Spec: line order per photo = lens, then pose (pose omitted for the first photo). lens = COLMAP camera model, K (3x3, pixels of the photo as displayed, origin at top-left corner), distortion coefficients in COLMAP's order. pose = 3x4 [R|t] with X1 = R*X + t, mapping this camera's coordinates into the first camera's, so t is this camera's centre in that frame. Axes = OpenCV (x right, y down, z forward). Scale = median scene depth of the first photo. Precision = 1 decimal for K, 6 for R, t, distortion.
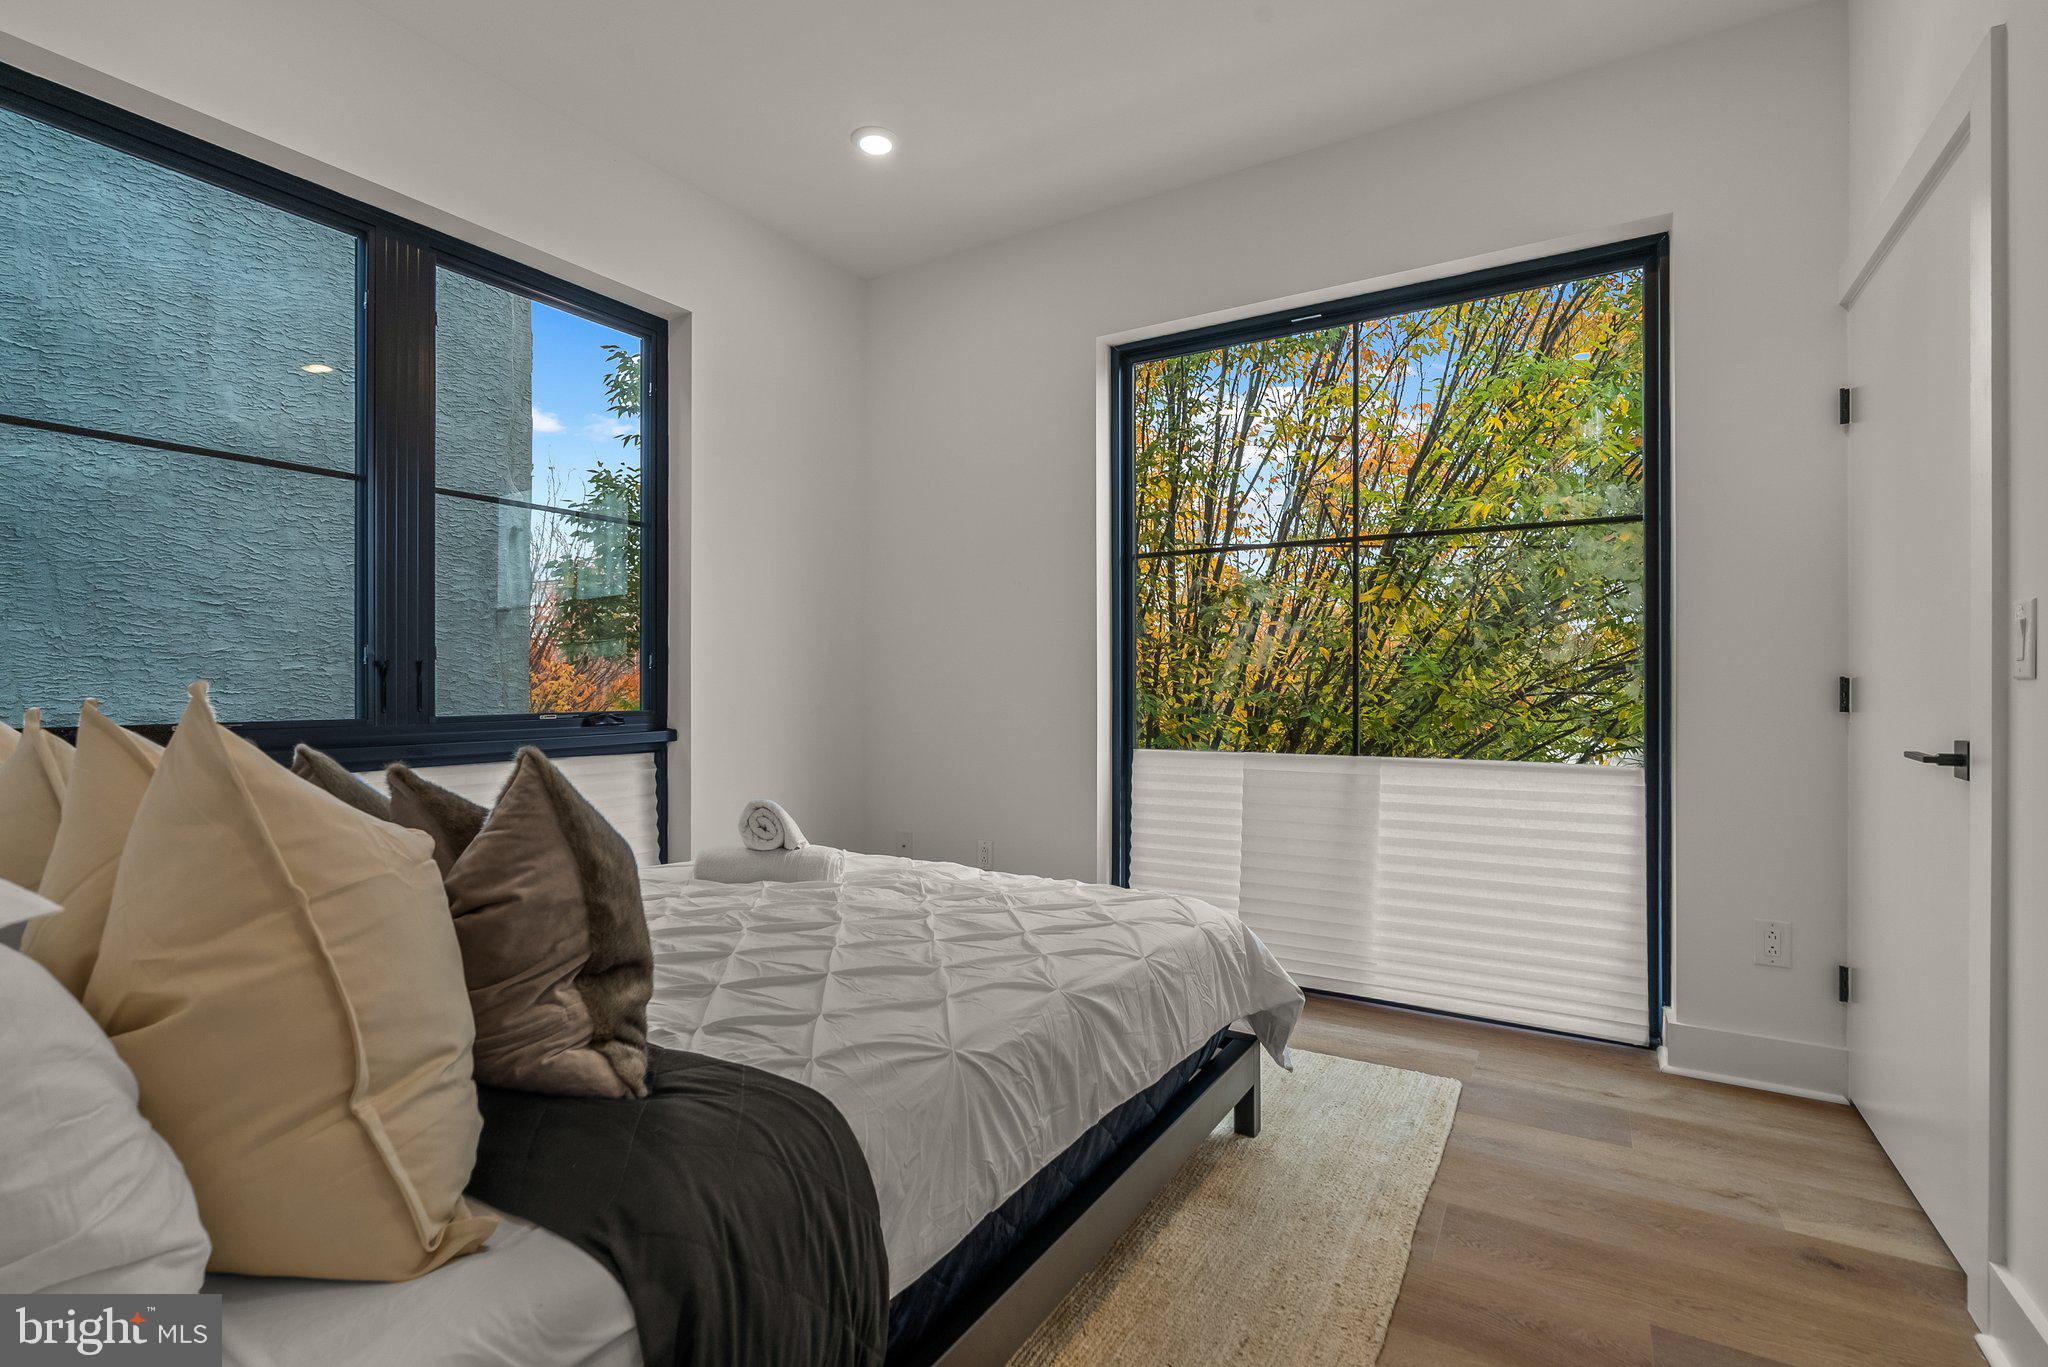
lens RADIAL K [[932.2, 0, 1024.0], [0, 932.2, 683.5], [0, 0, 1]] dist [0.000239, 0.000168]
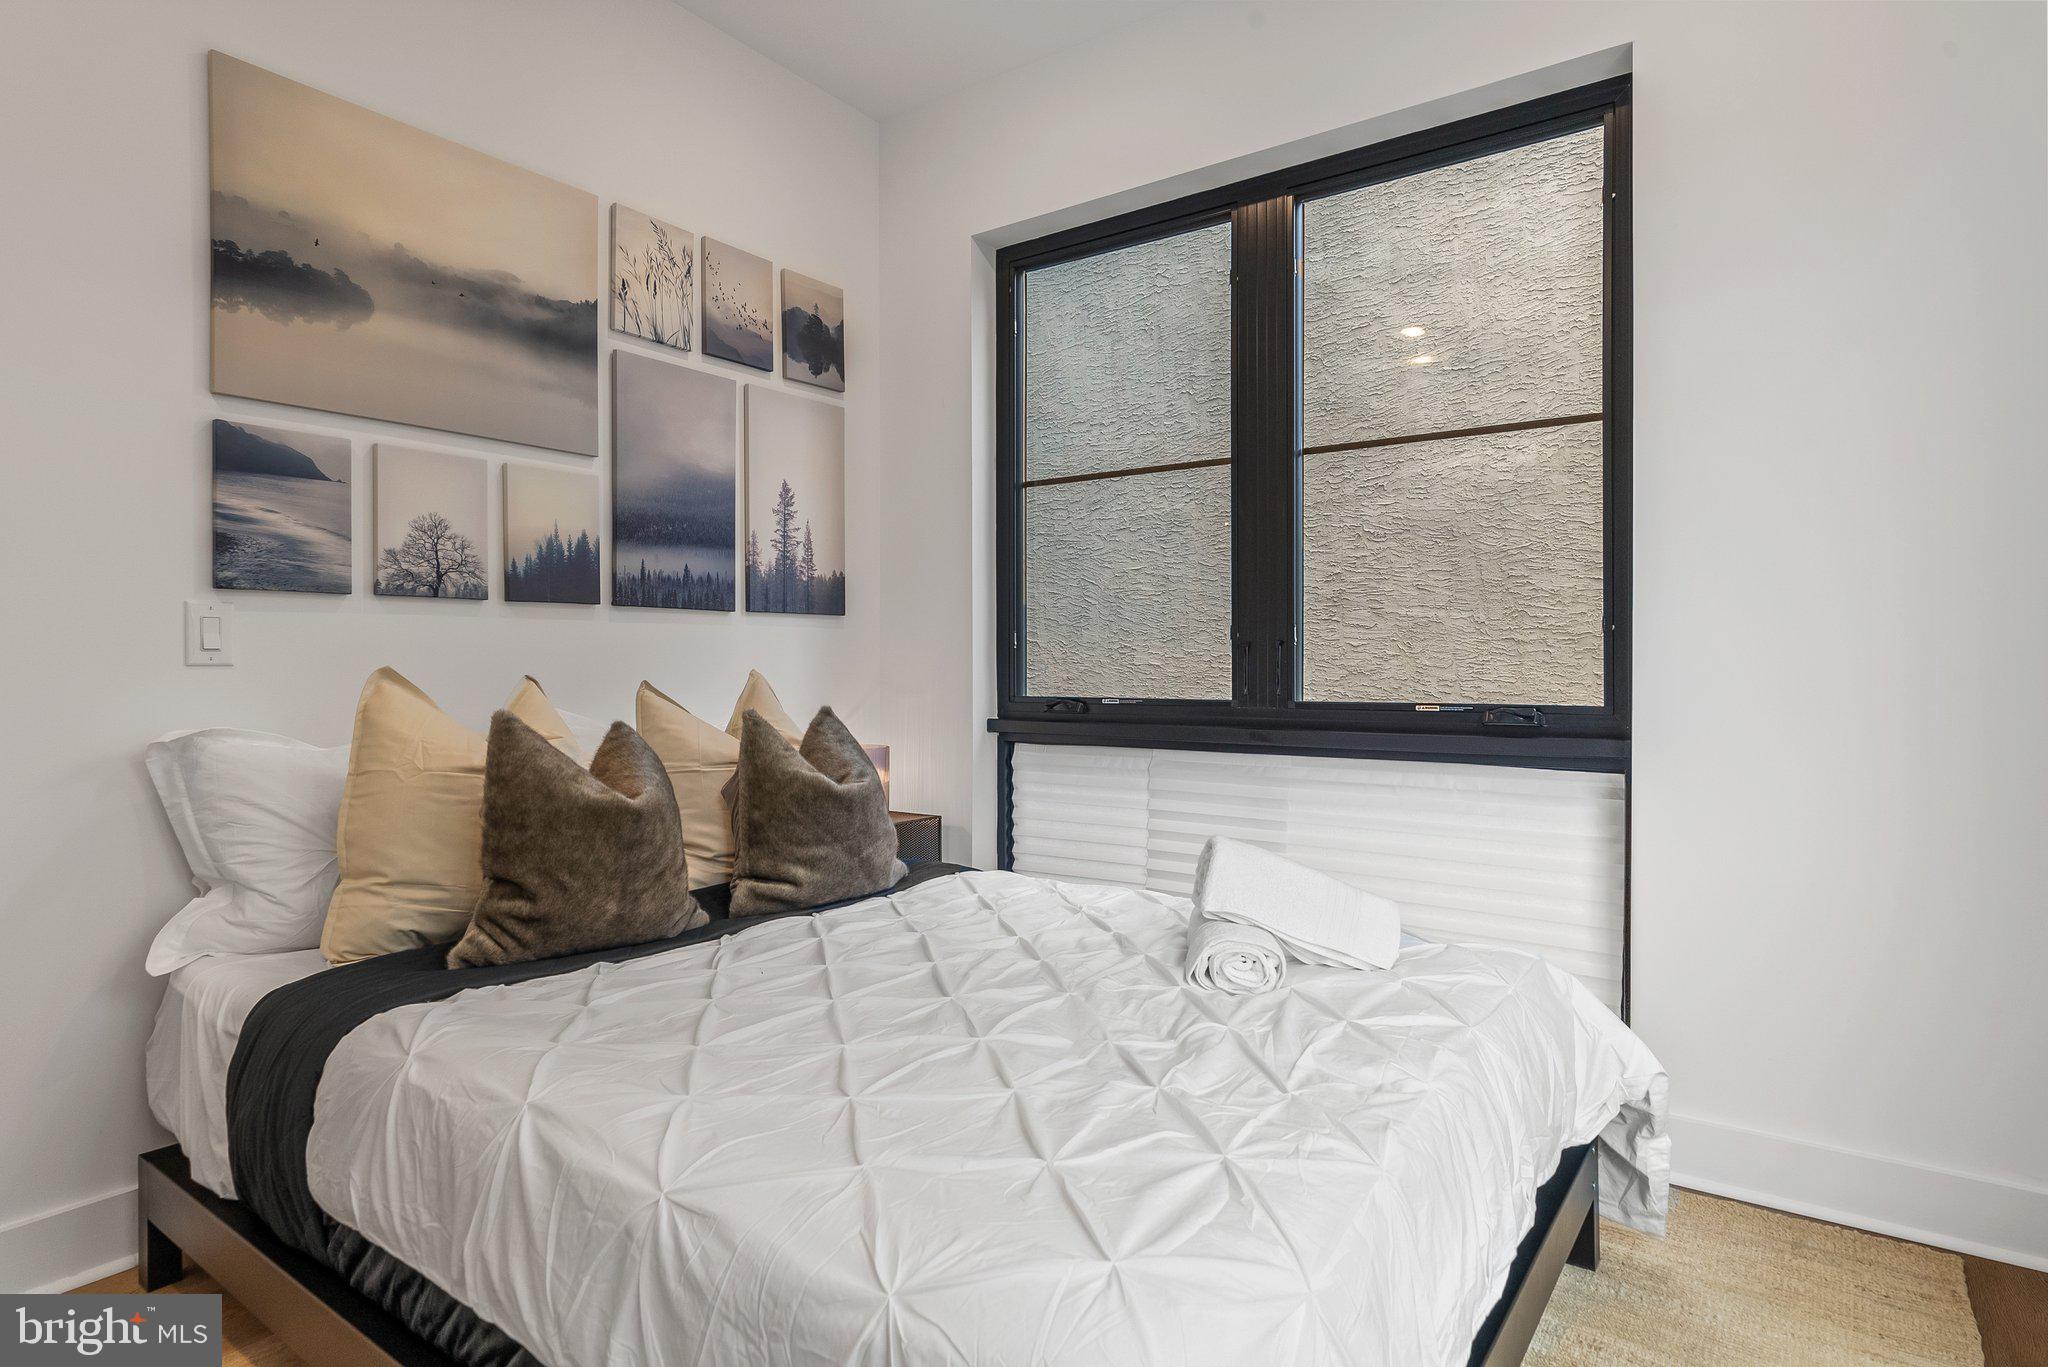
lens RADIAL K [[1115.3, 0, 1024.0], [0, 1115.3, 683.5], [0, 0, 1]] dist [-0.000840, -0.000175]
pose [[-0.092508, 0.020082, -0.995509, 0.341755], [-0.002836, 0.999787, 0.020432, -0.002065], [0.995708, 0.004713, -0.092432, 0.590050]]
